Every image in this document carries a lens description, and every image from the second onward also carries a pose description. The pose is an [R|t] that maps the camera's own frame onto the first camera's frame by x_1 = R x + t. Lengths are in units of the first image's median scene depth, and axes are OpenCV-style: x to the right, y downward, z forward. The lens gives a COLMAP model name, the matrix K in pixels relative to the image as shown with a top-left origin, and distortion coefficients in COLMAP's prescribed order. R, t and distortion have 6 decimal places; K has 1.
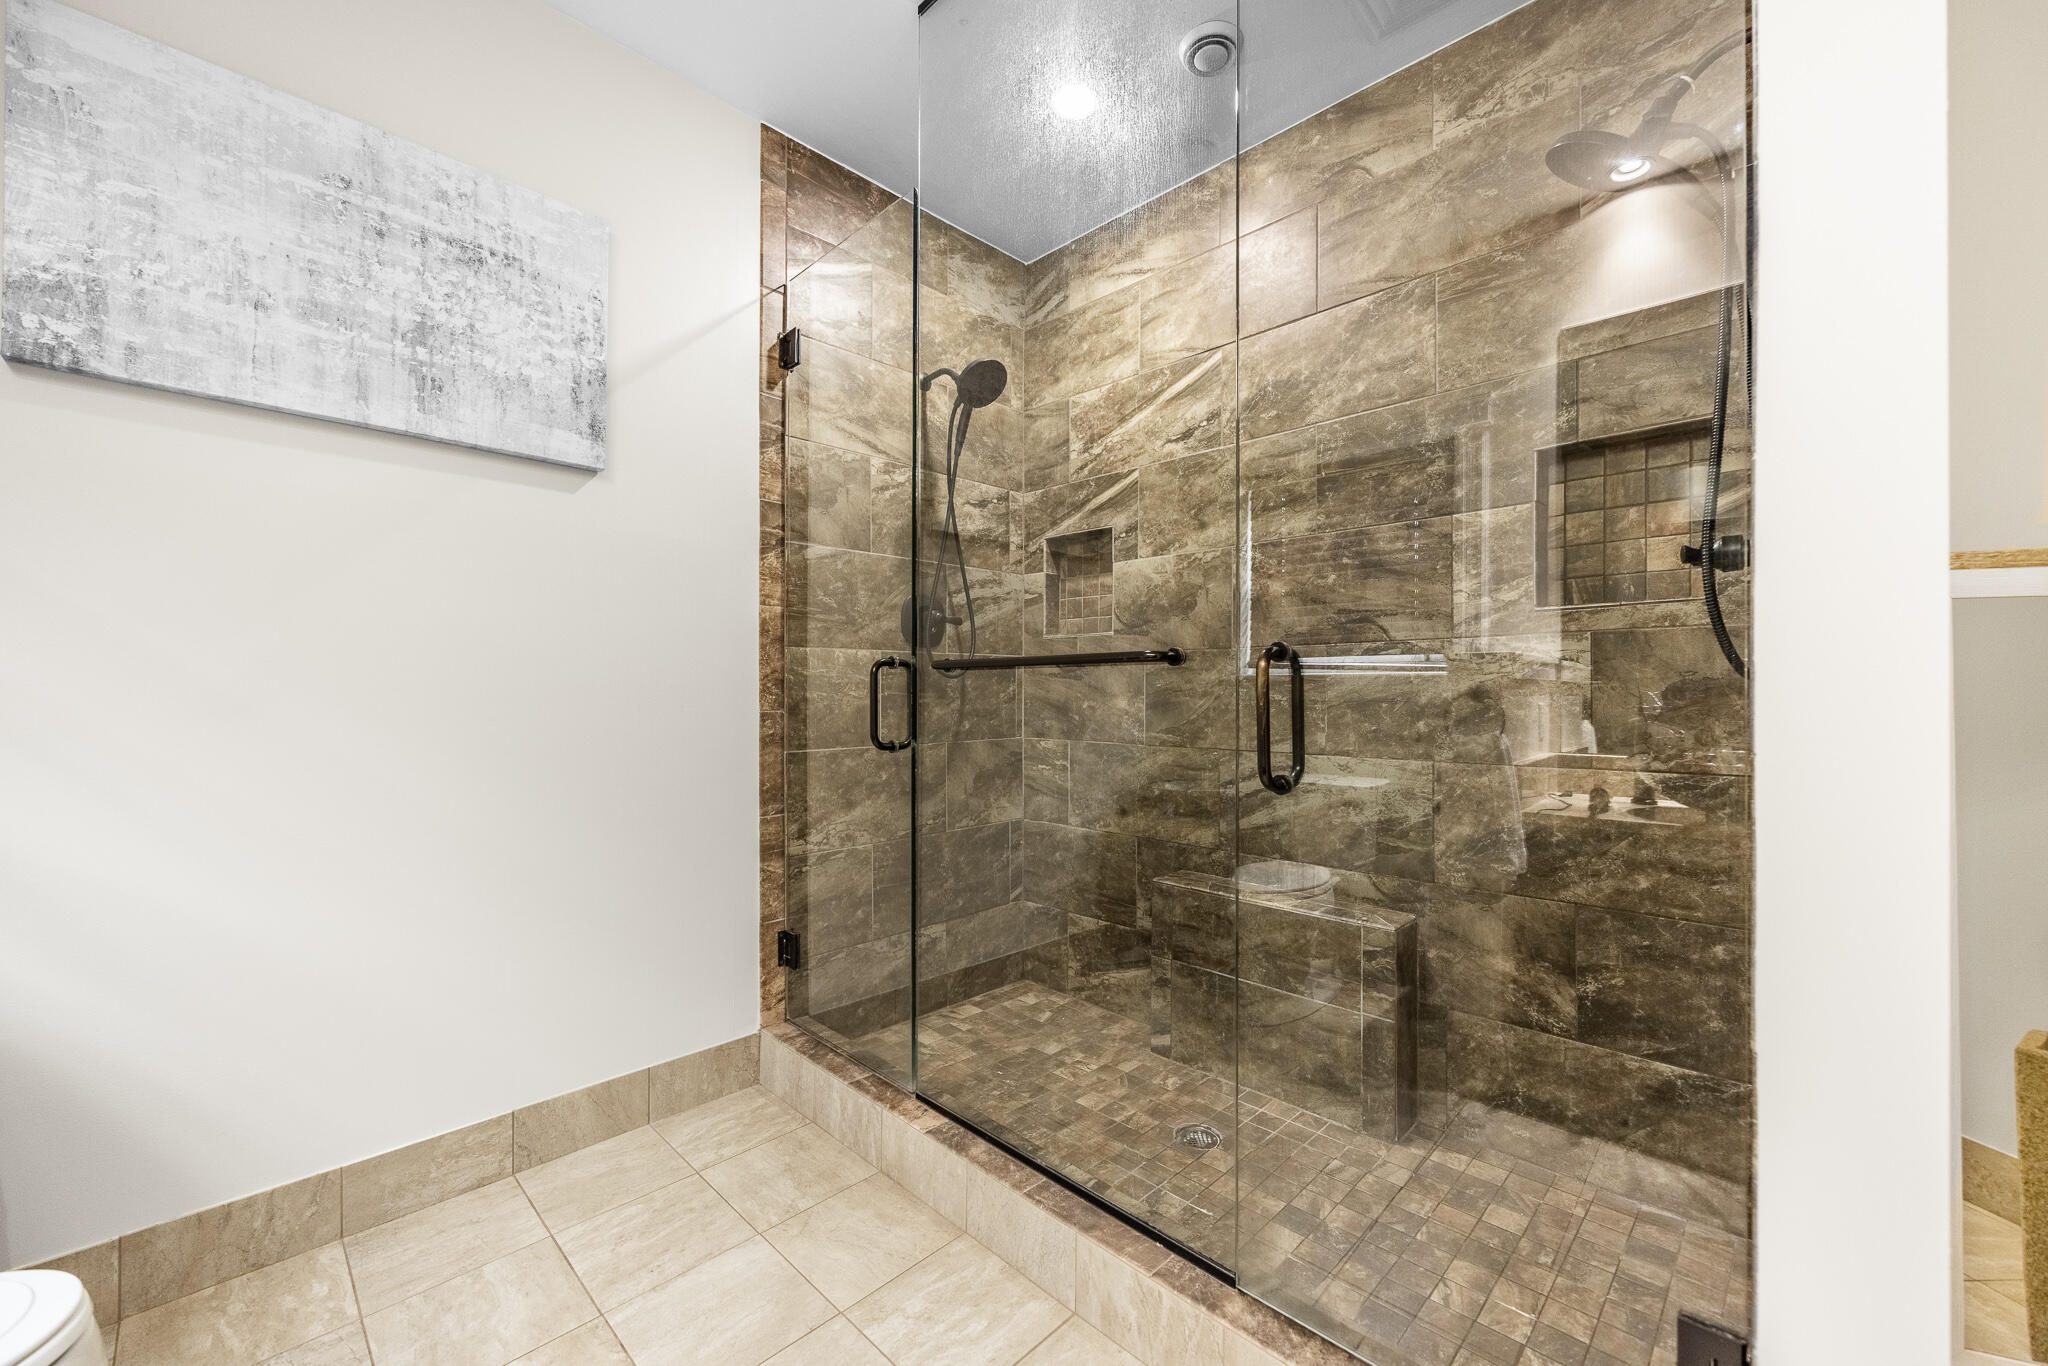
lens RADIAL K [[796.5, 0, 1027.8], [0, 796.5, 689.0], [0, 0, 1]] dist [-0.000797, -0.000245]
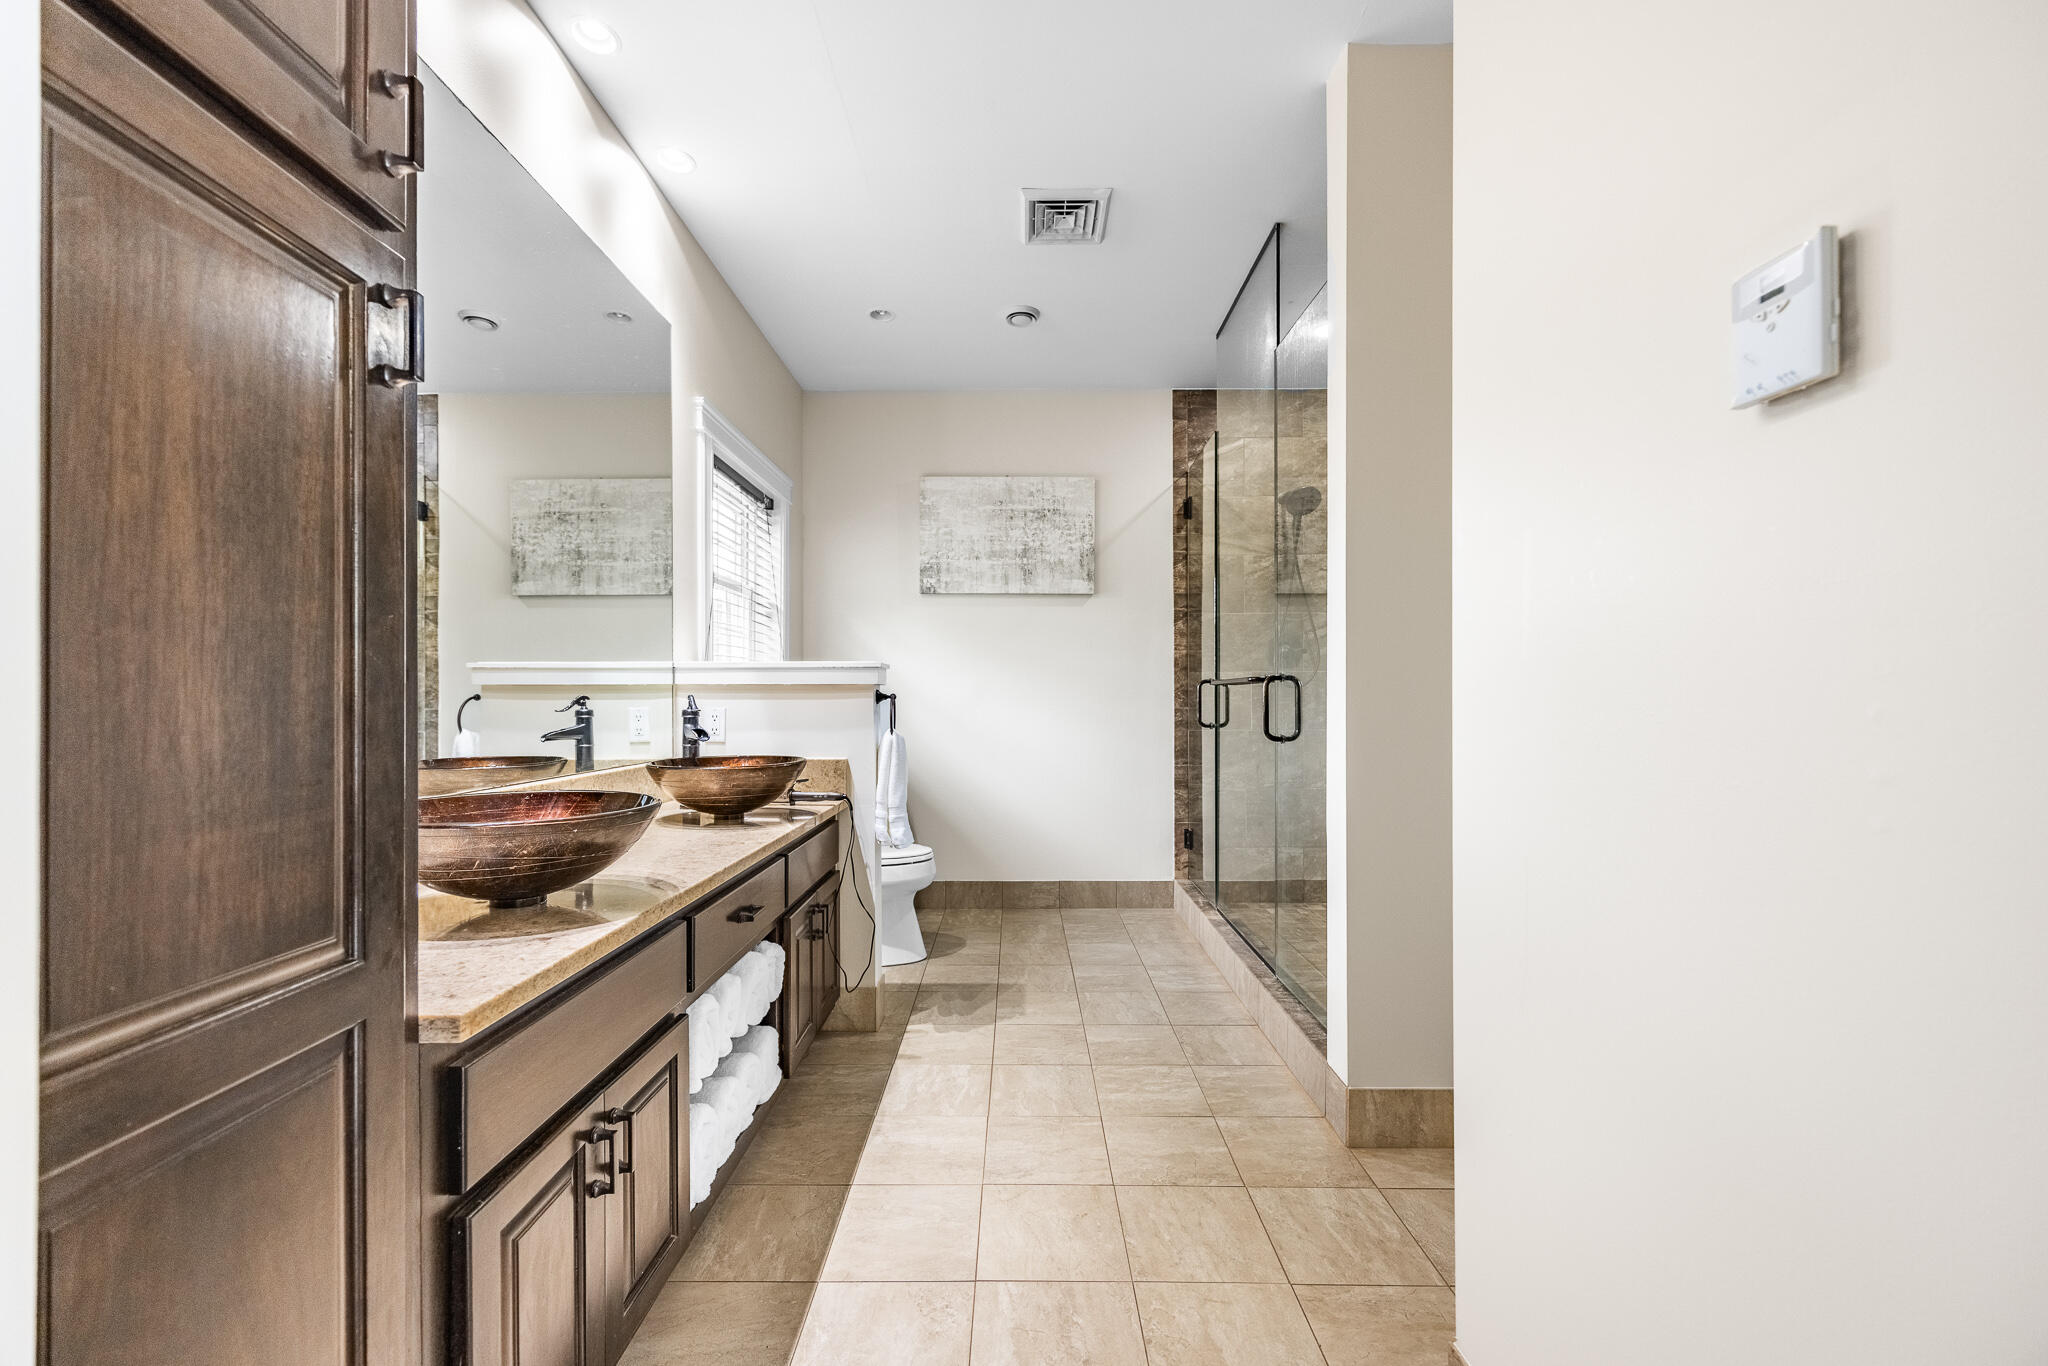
lens RADIAL K [[796.5, 0, 1018.1], [0, 796.5, 686.9], [0, 0, 1]] dist [-0.000797, -0.000245]
pose [[0.708295, -0.003654, -0.705907, 0.712555], [0.005624, 0.999984, 0.000467, -0.023299], [0.705894, -0.004300, 0.708304, -0.565301]]
